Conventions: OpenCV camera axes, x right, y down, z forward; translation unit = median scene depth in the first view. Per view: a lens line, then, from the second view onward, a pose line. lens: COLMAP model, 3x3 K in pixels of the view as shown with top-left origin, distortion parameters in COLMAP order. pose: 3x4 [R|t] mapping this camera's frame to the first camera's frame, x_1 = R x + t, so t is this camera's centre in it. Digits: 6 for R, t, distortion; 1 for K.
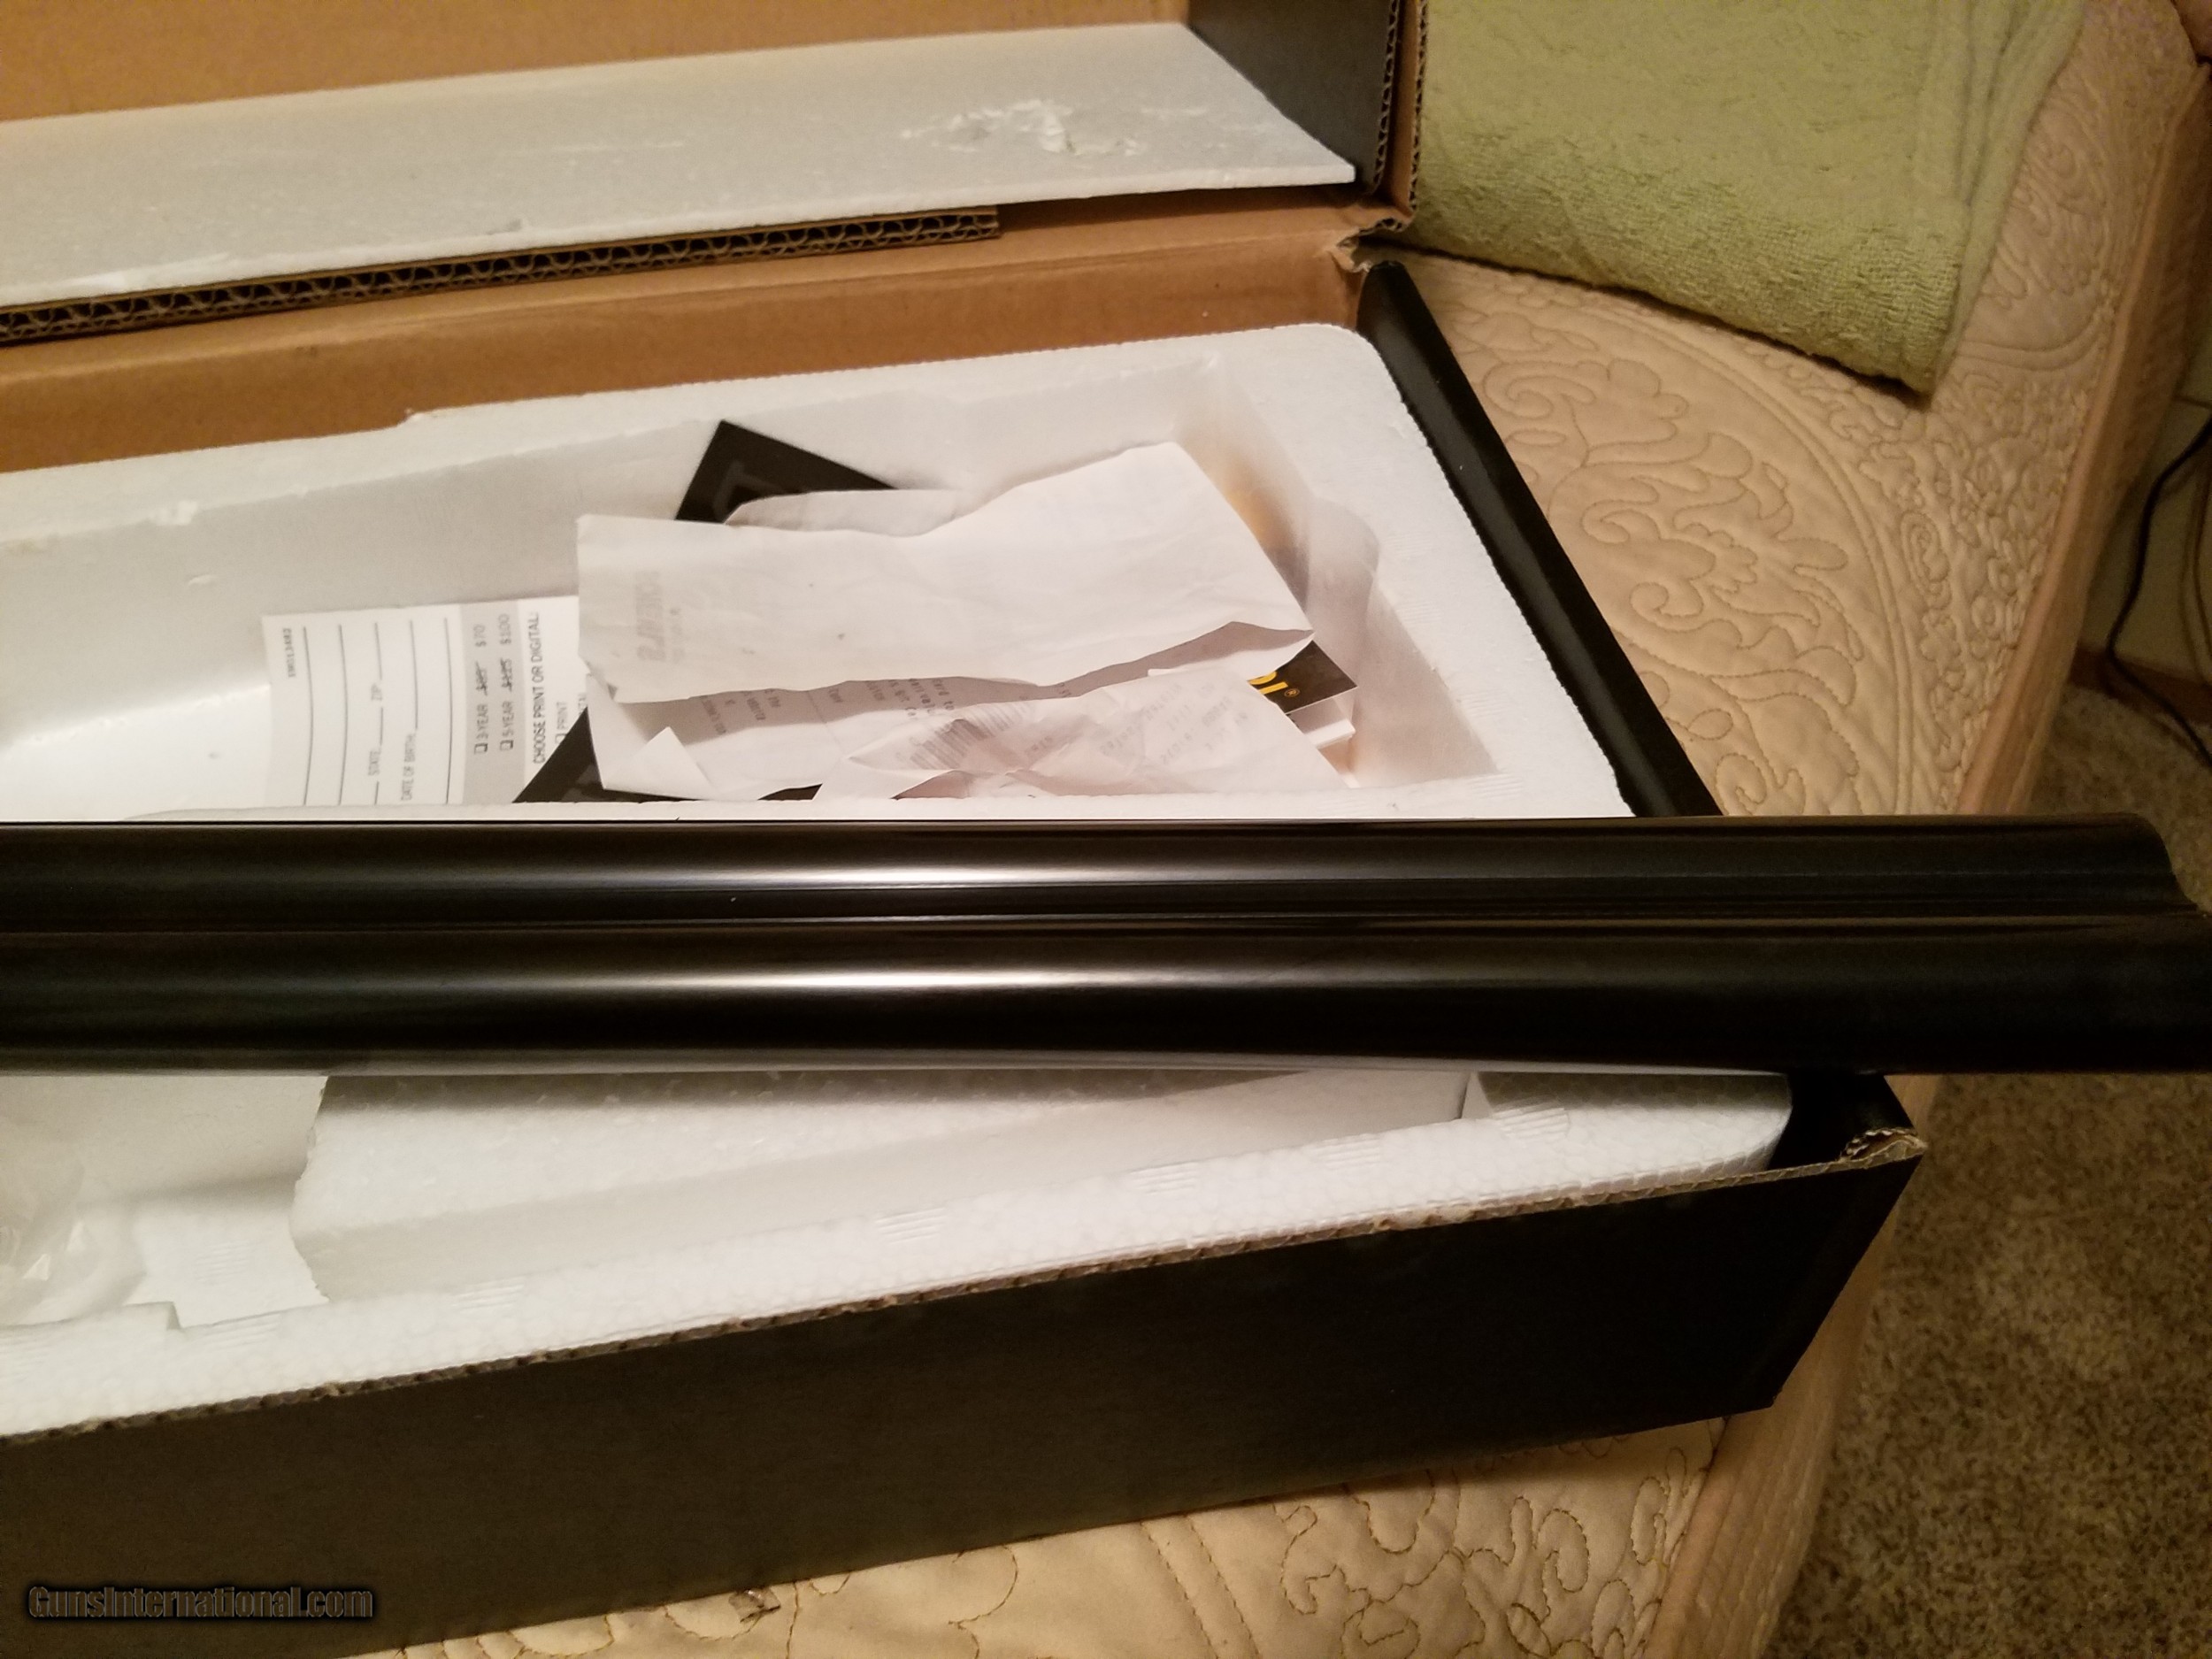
lens RADIAL K [[1661.5, 0, 1172.9], [0, 1661.5, 956.2], [0, 0, 1]] dist [0.005405, -0.024073]
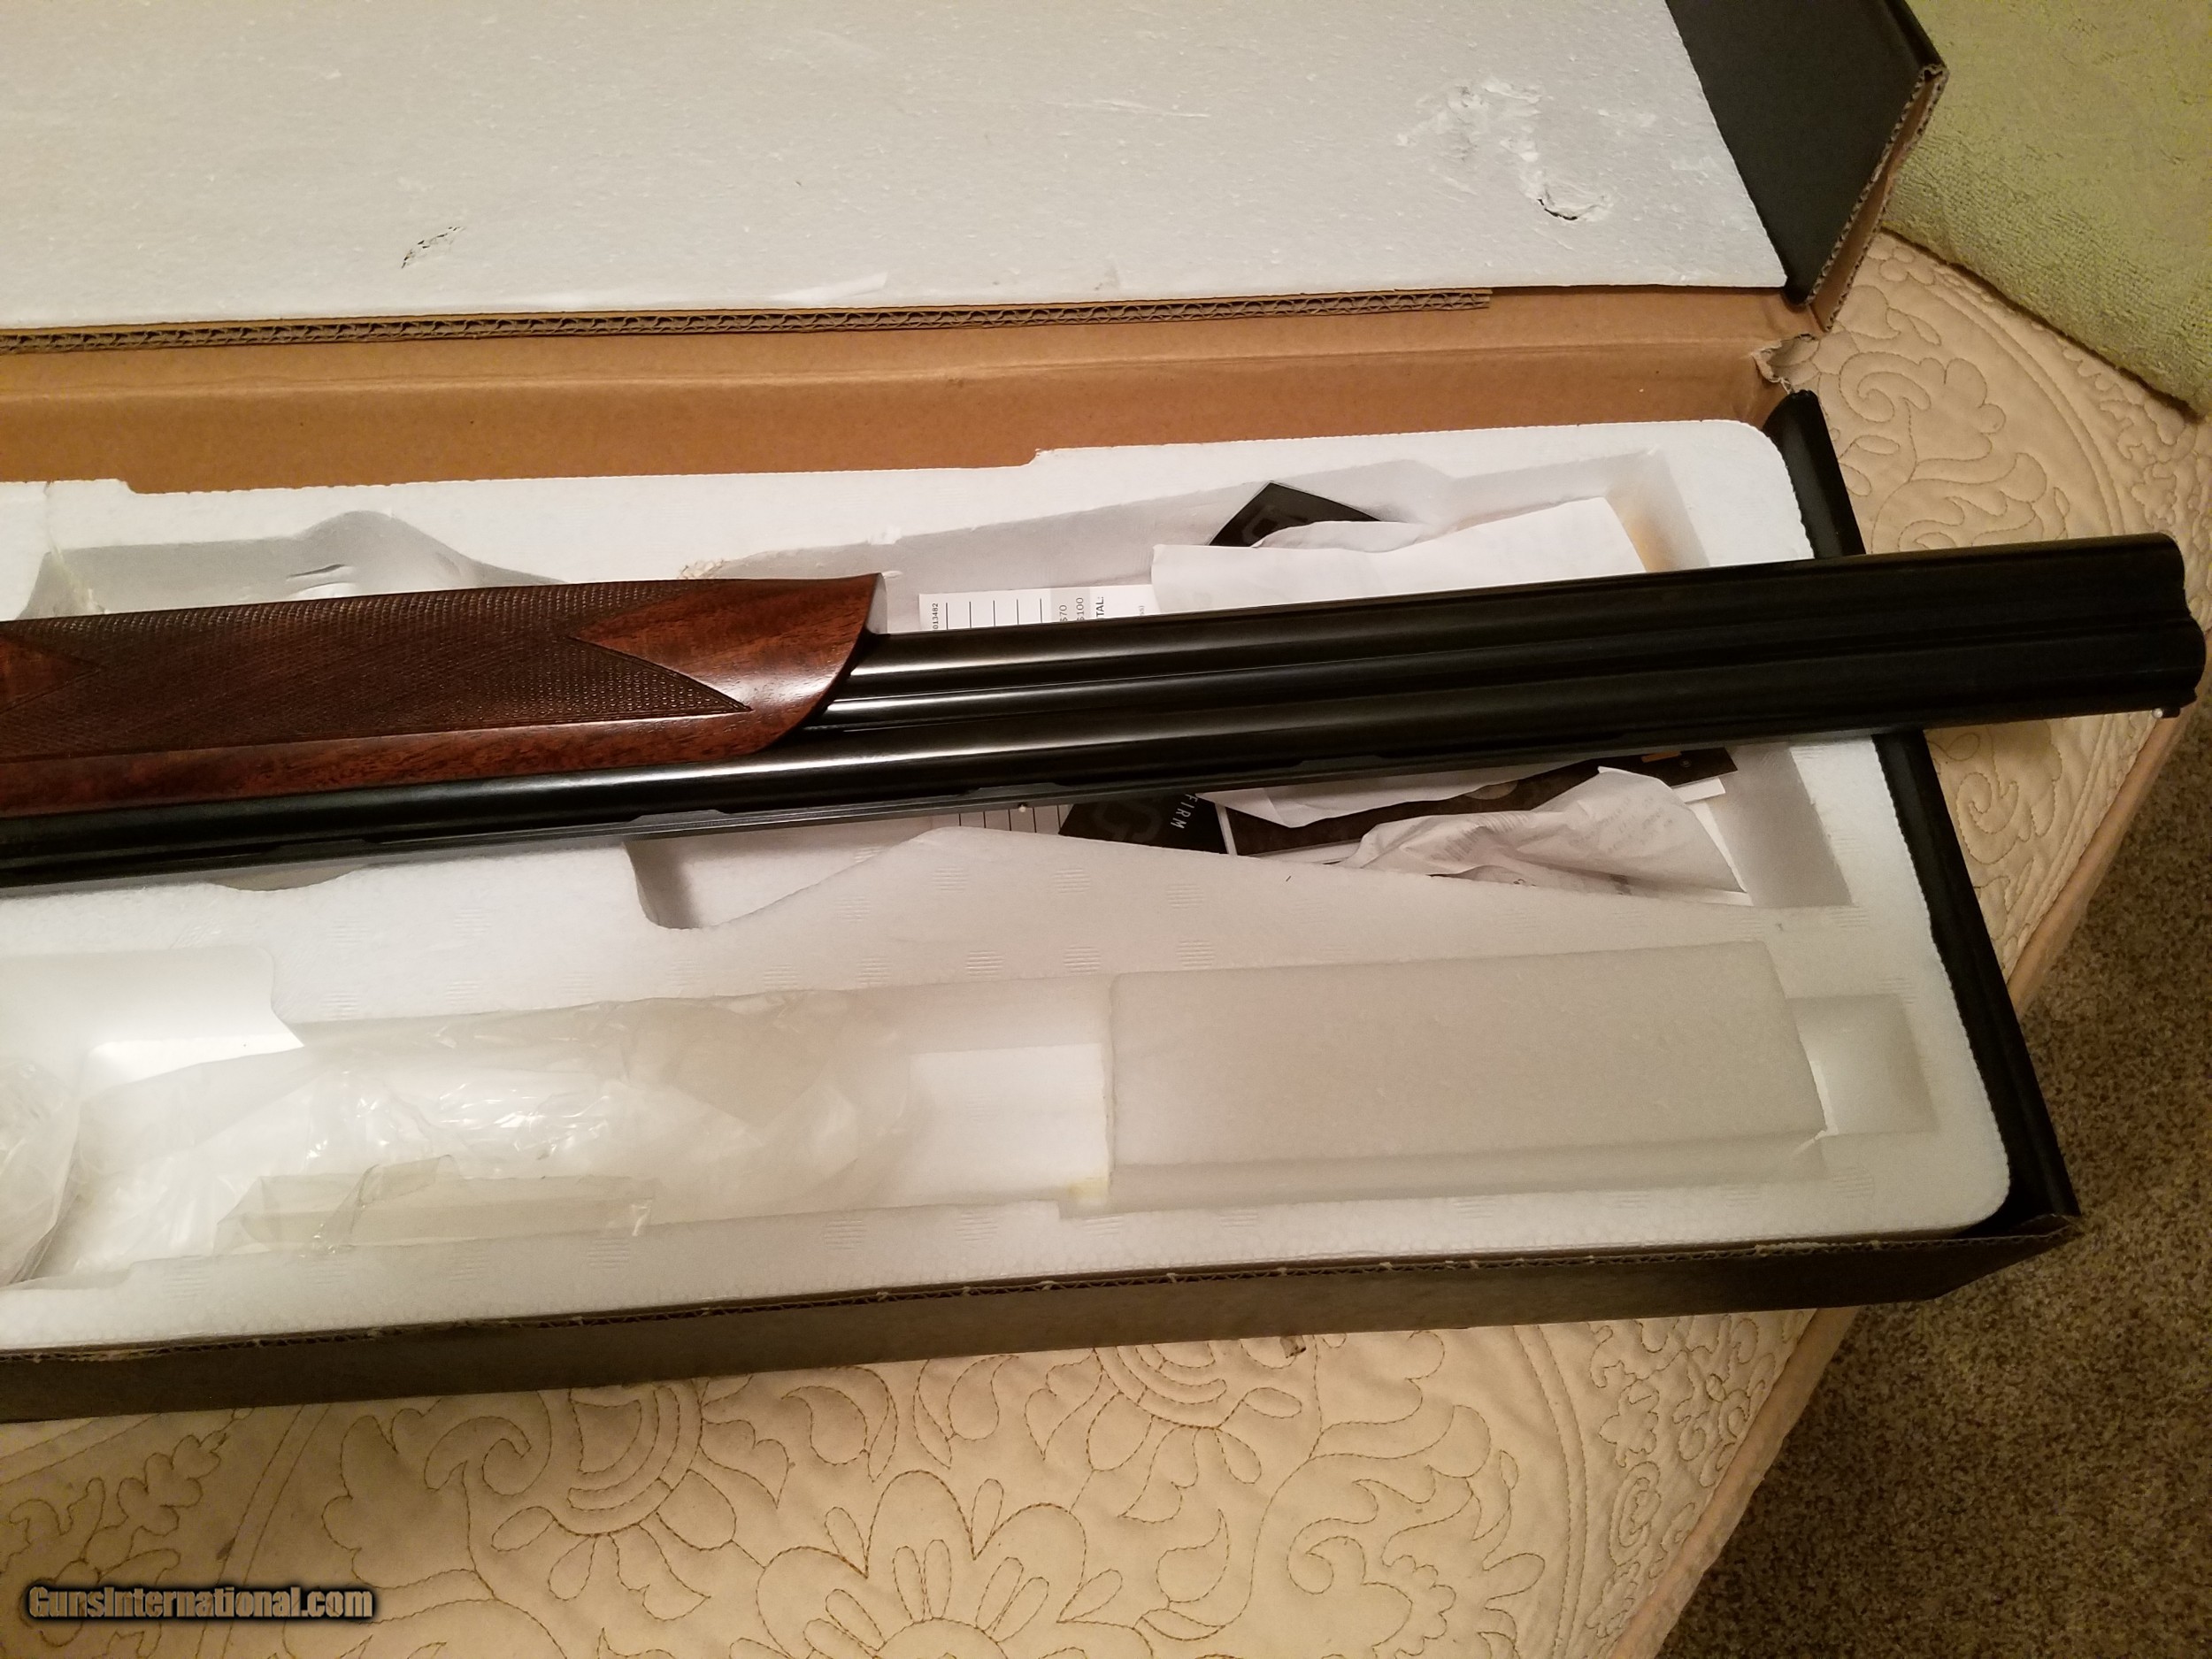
lens RADIAL K [[1635.6, 0, 1133.2], [0, 1635.6, 891.4], [0, 0, 1]] dist [0.114171, -0.160180]
pose [[0.993705, 0.111556, 0.010296, -0.269683], [-0.108120, 0.930888, 0.348939, -0.352423], [0.029342, -0.347856, 0.937089, -0.236925]]
